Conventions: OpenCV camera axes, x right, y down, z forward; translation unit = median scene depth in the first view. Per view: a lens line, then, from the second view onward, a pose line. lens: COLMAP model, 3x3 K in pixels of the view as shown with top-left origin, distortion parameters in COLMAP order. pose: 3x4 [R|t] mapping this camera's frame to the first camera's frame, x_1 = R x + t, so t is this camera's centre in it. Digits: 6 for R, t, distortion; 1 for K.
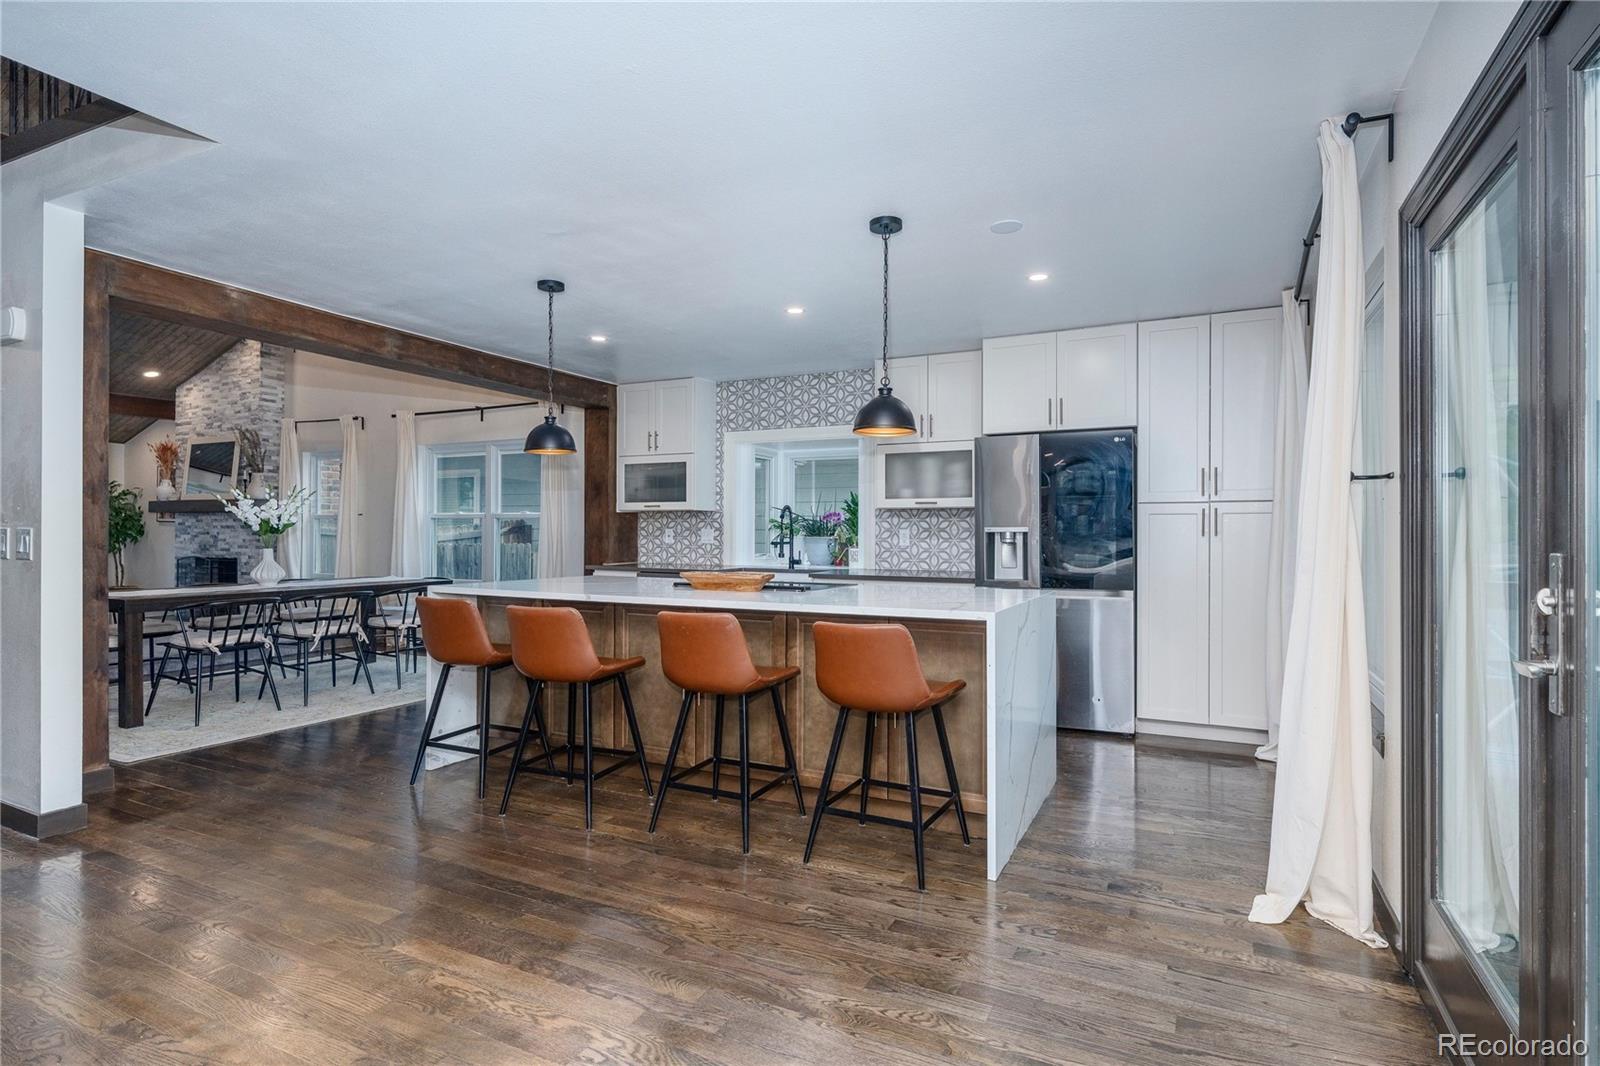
lens RADIAL K [[816.1, 0, 796.5], [0, 816.1, 532.5], [0, 0, 1]] dist [0.007401, 0.001187]
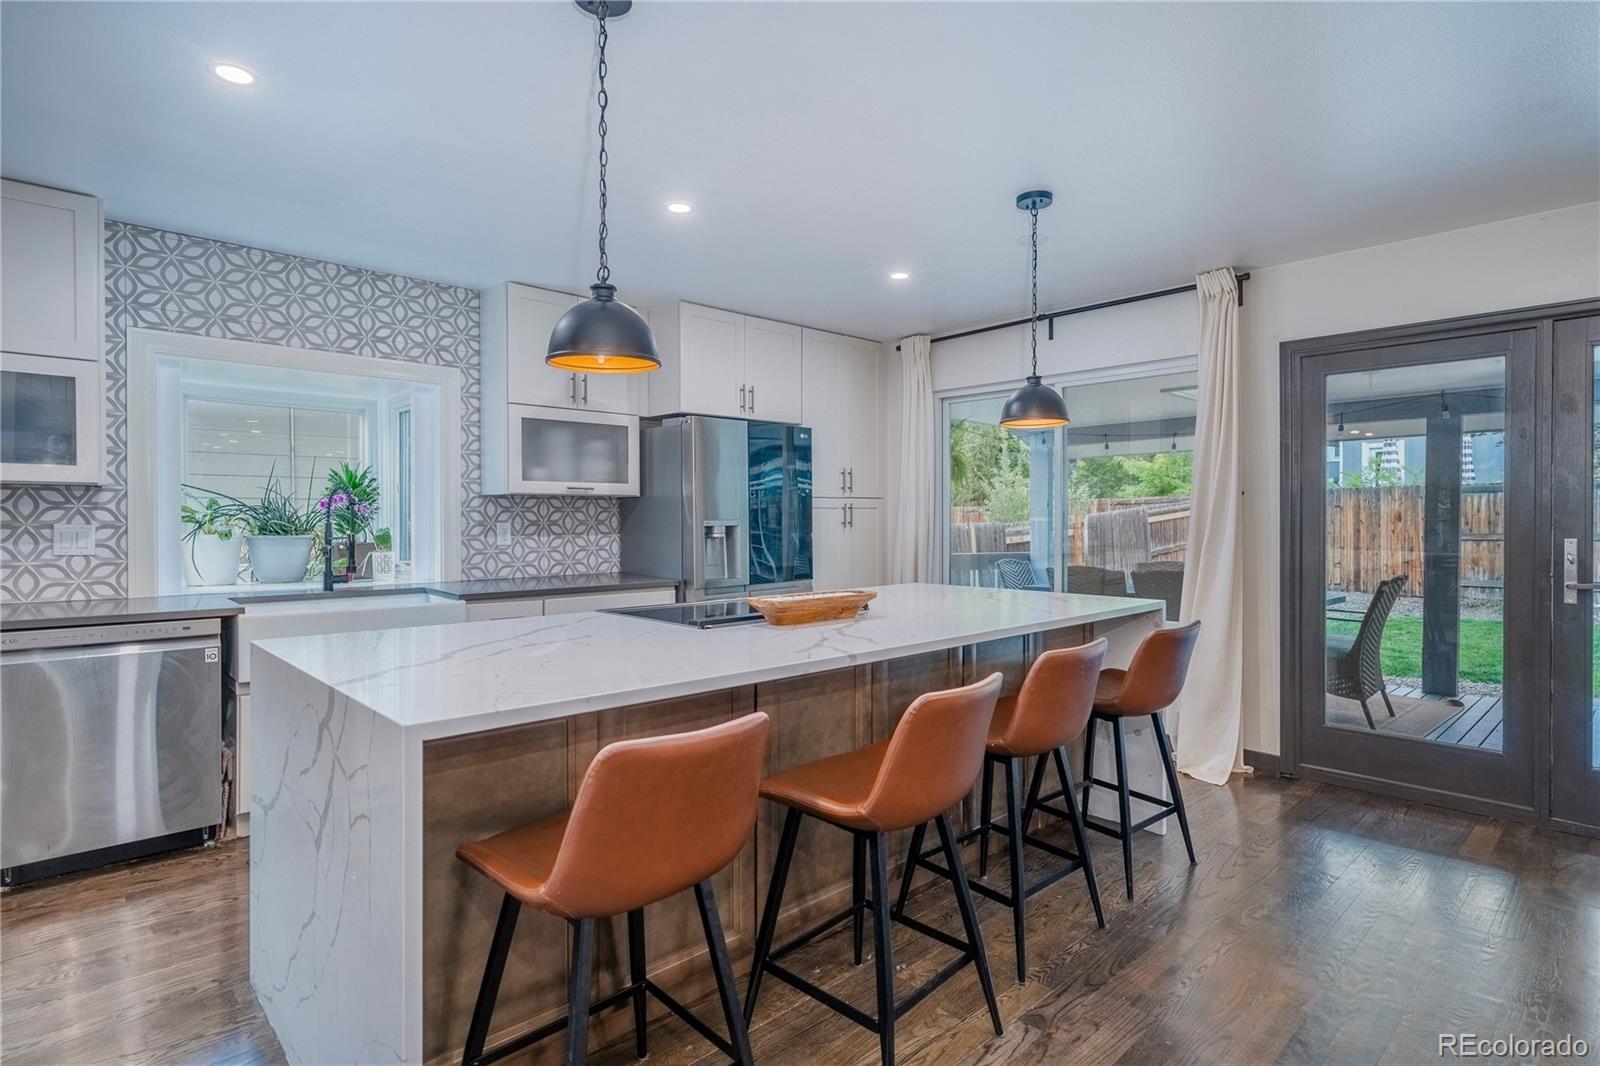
lens RADIAL K [[816.1, 0, 796.5], [0, 816.1, 532.5], [0, 0, 1]] dist [0.007401, 0.001187]
pose [[0.339600, -0.022524, 0.940300, -0.607948], [0.001524, 0.999725, 0.023397, -0.015266], [-0.940569, -0.006512, 0.339541, 0.665330]]
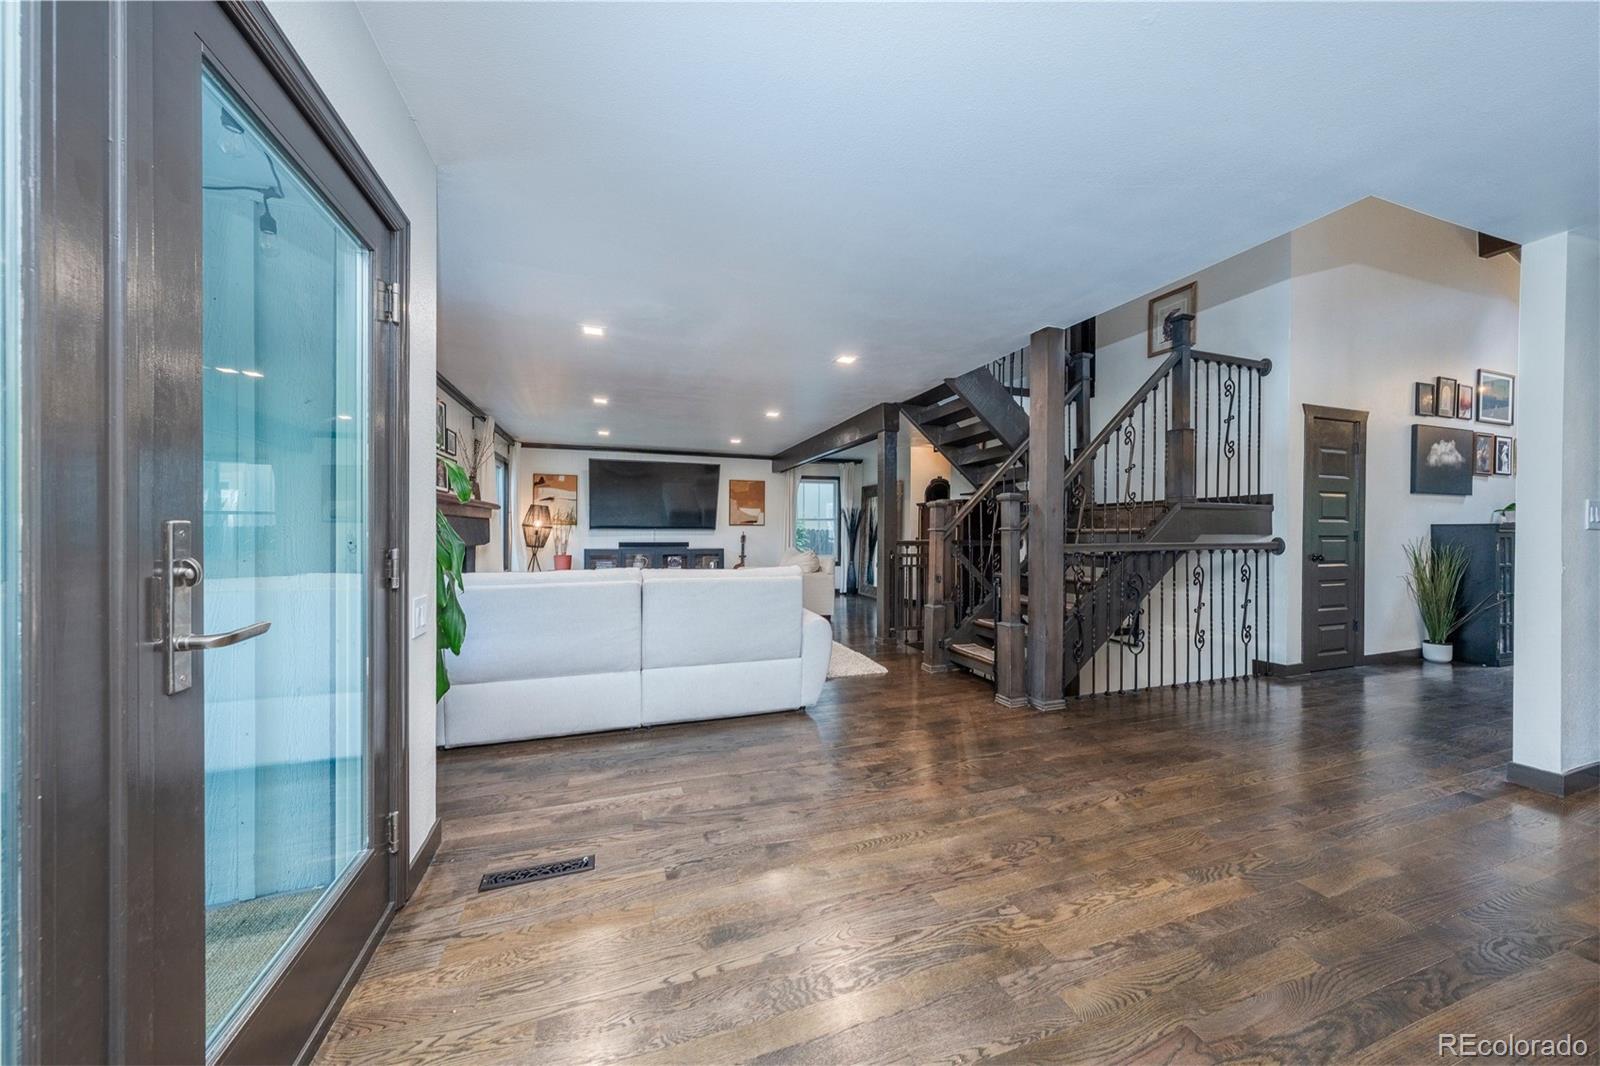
lens RADIAL K [[544.5, 0, 800.0], [0, 544.5, 533.0], [0, 0, 1]] dist [0.000463, -0.000111]
pose [[-0.698634, -0.002005, -0.715476, 0.250748], [-0.005527, 0.999981, 0.002594, 0.009108], [0.715457, 0.005767, -0.698632, 0.551047]]
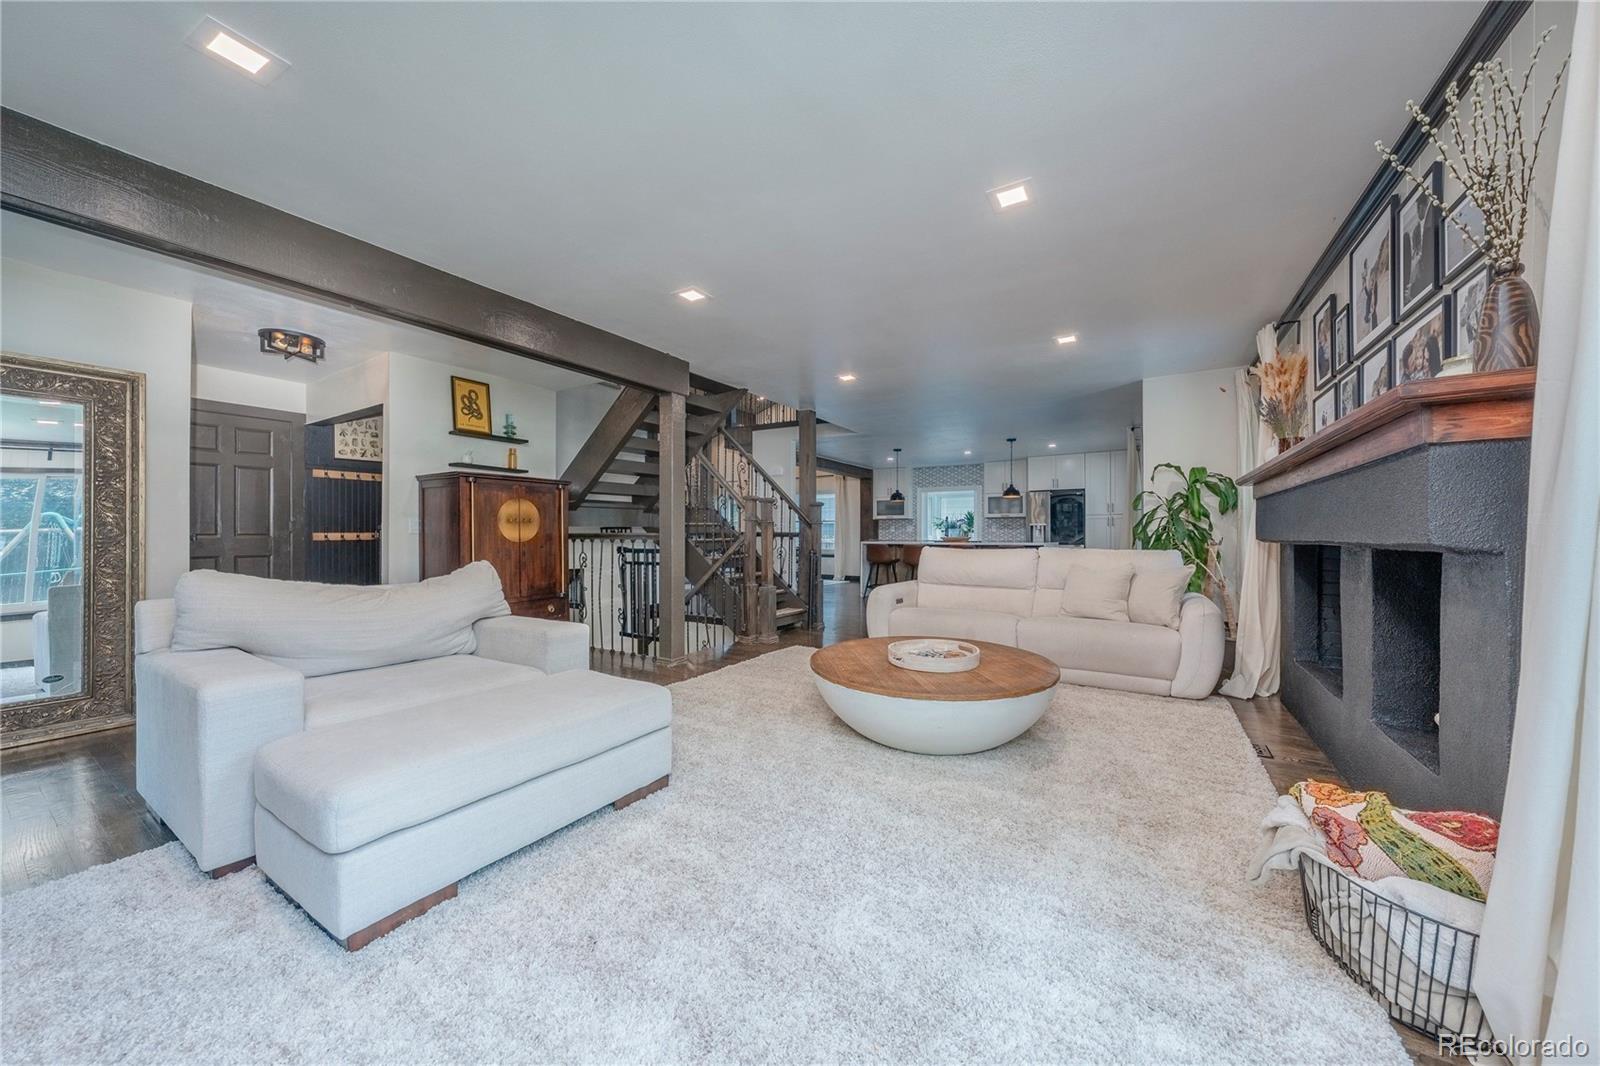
lens RADIAL K [[551.9, 0, 800.0], [0, 551.9, 533.0], [0, 0, 1]] dist [0.000657, 0.000056]
pose [[0.995623, -0.001789, -0.093445, -0.426210], [0.001484, 0.999993, -0.003336, 0.033173], [0.093450, 0.003182, 0.995619, -1.092477]]
